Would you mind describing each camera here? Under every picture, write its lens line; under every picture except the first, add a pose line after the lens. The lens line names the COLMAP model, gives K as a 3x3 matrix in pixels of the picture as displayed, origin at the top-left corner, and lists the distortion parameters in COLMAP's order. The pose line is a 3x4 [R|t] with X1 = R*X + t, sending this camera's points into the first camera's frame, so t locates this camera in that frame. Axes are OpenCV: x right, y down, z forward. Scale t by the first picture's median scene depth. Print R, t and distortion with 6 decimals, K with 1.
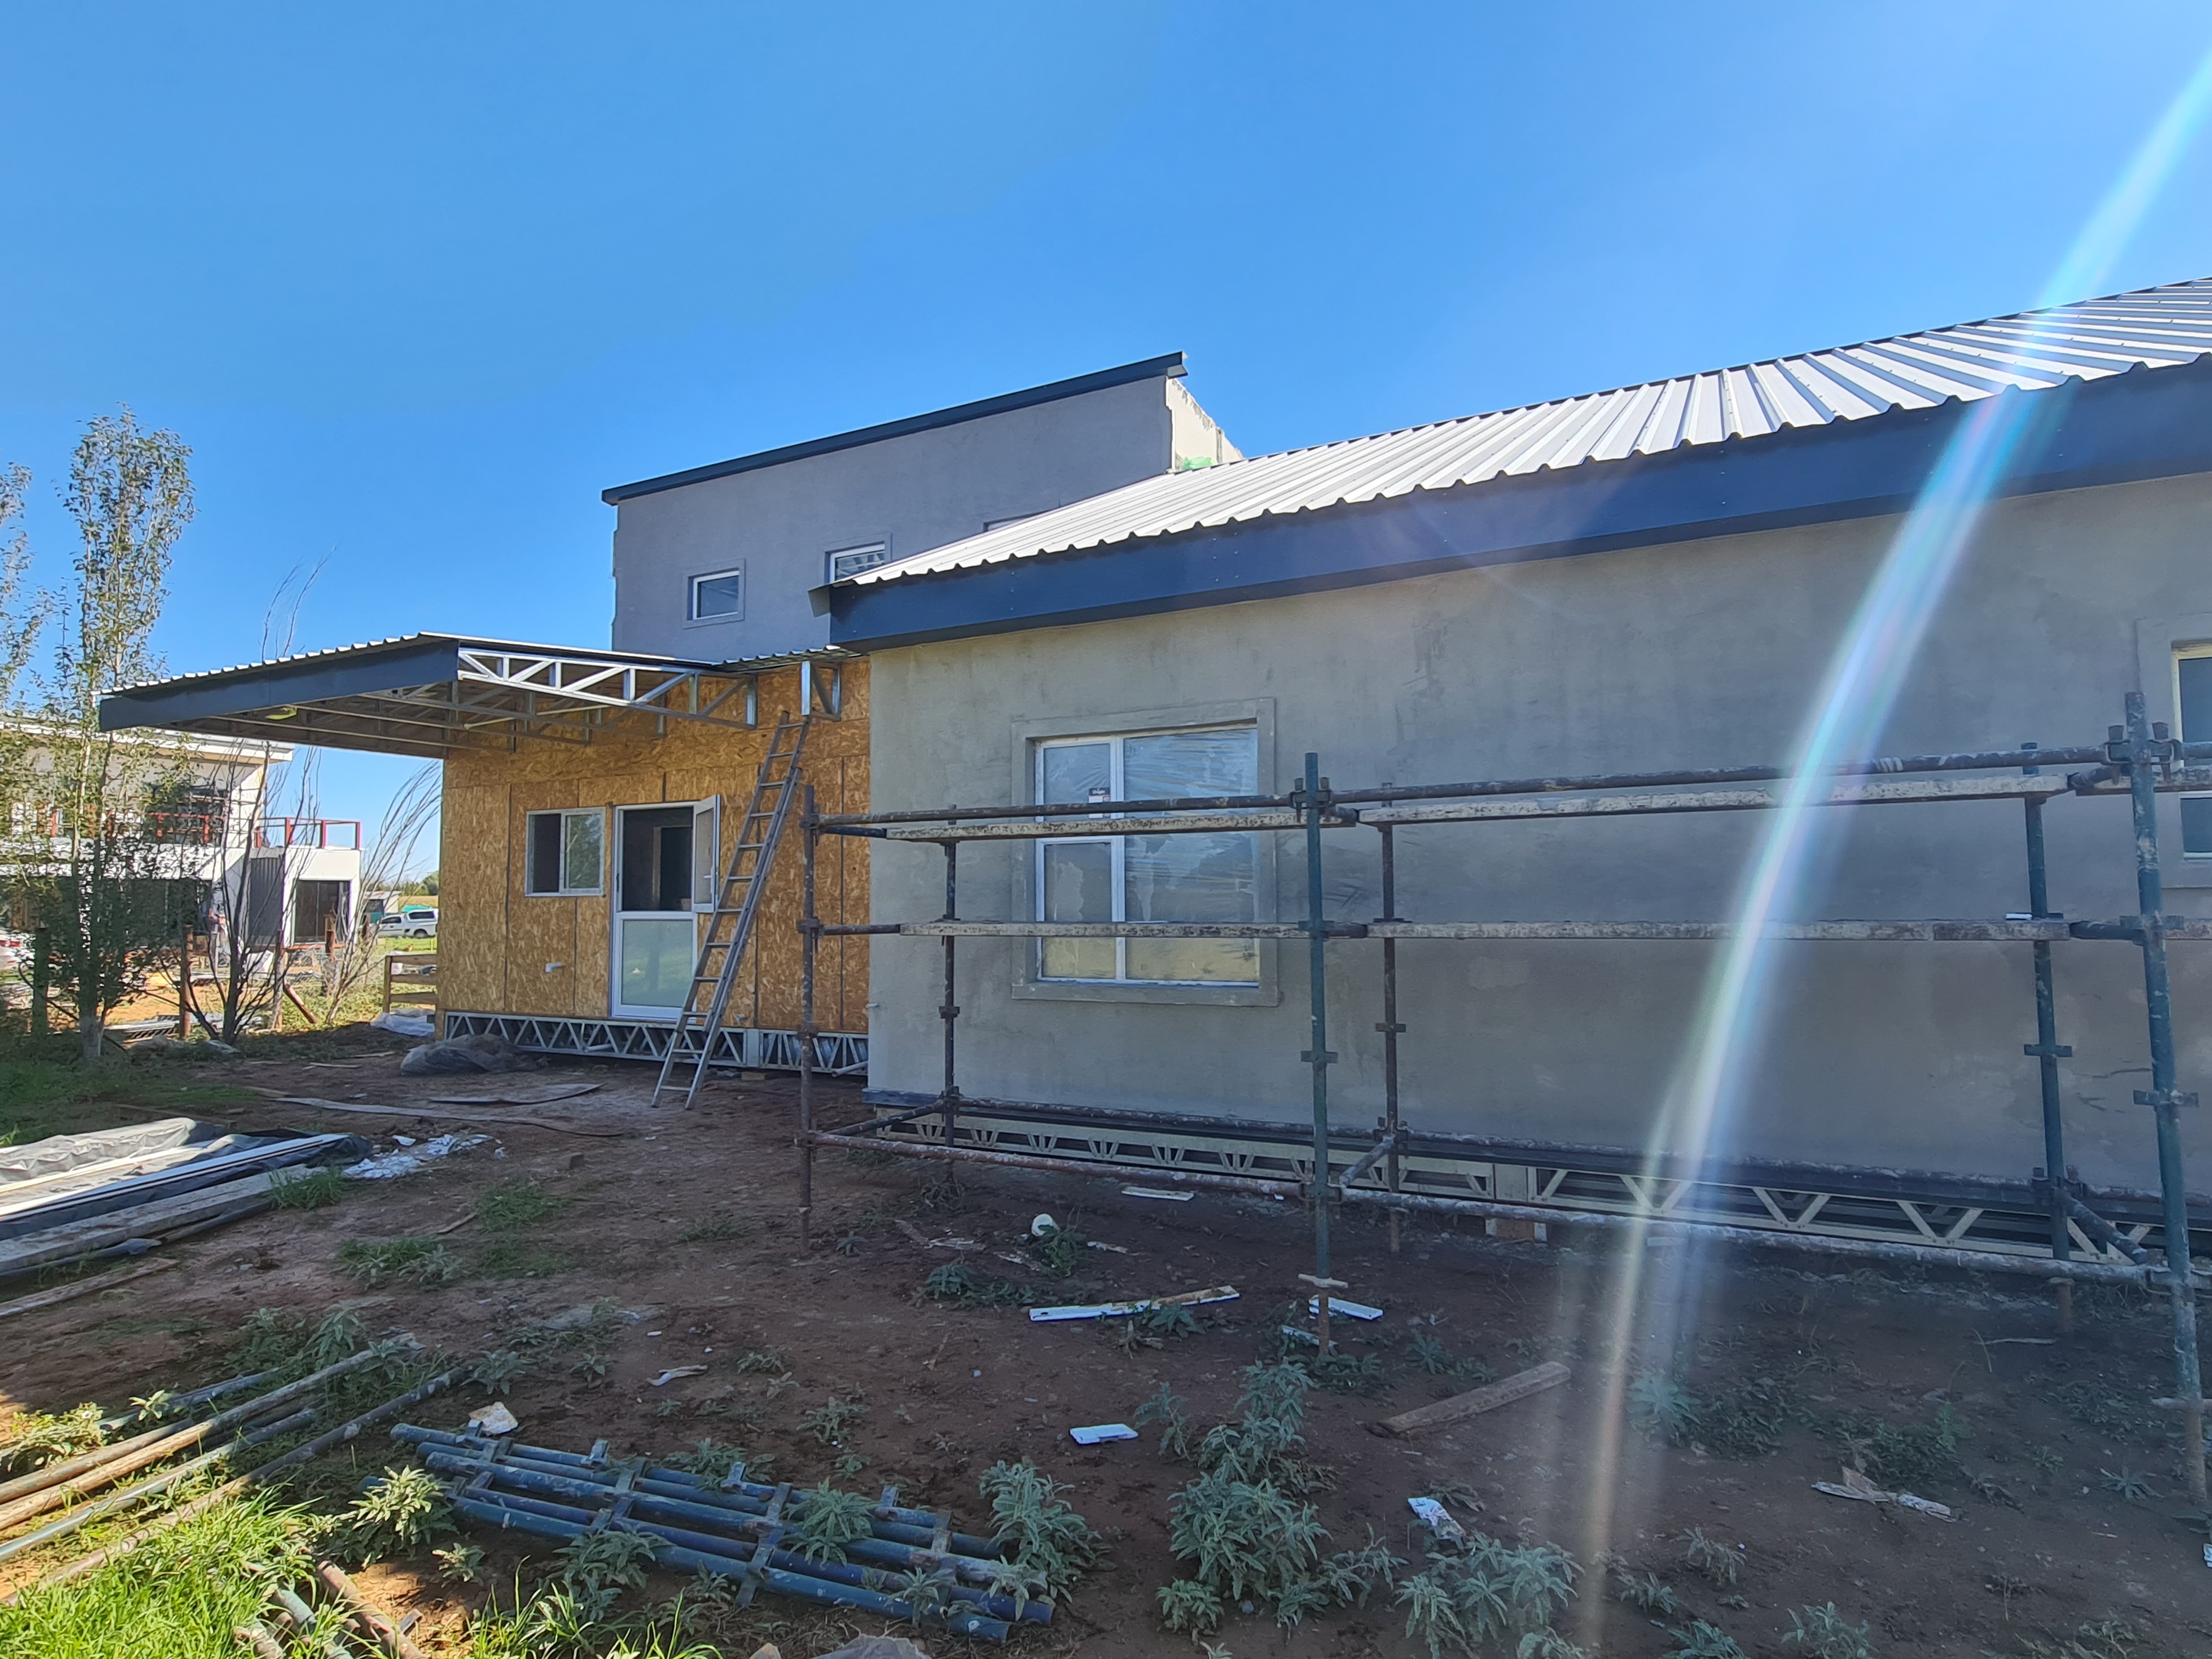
lens RADIAL K [[1177.6, 0, 1102.0], [0, 1177.6, 826.4], [0, 0, 1]] dist [0.003840, -0.000290]
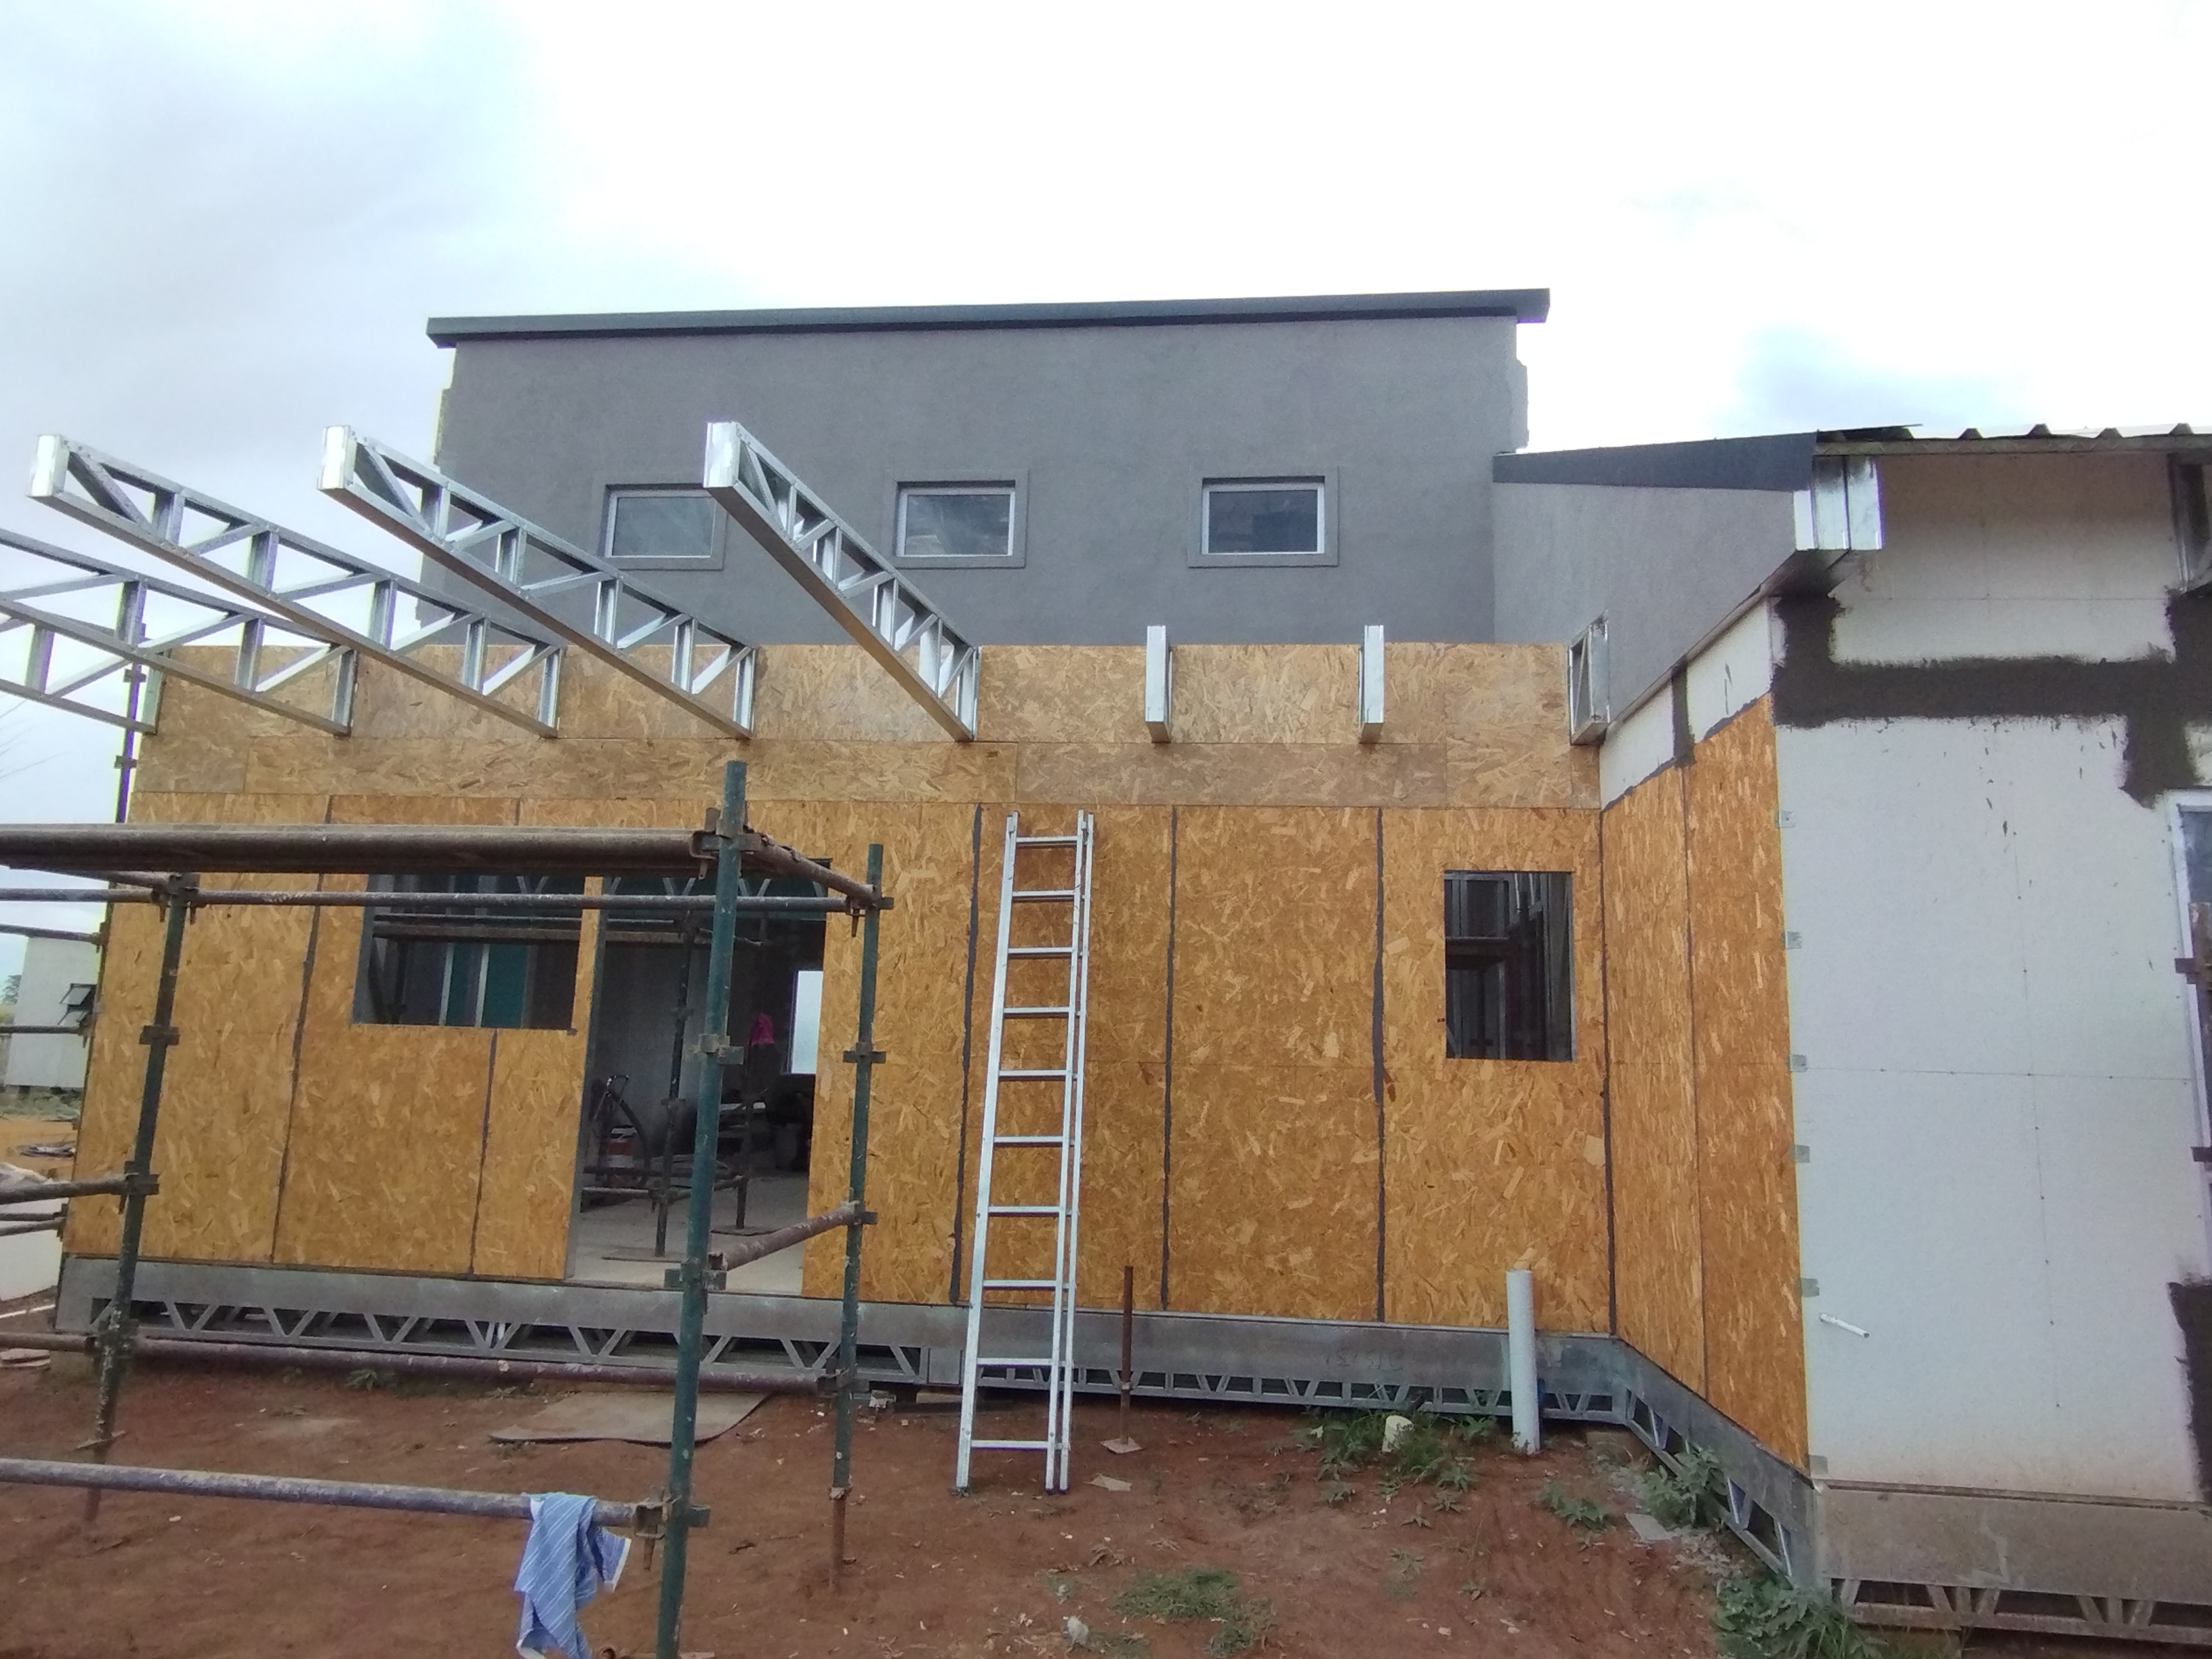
lens RADIAL K [[1317.4, 0, 1103.7], [0, 1317.4, 850.9], [0, 0, 1]] dist [0.003958, -0.009649]
pose [[0.928893, 0.094562, 0.358073, -0.429112], [-0.063580, 0.993217, -0.097358, 0.022862], [-0.364851, 0.067669, 0.928604, 0.392479]]
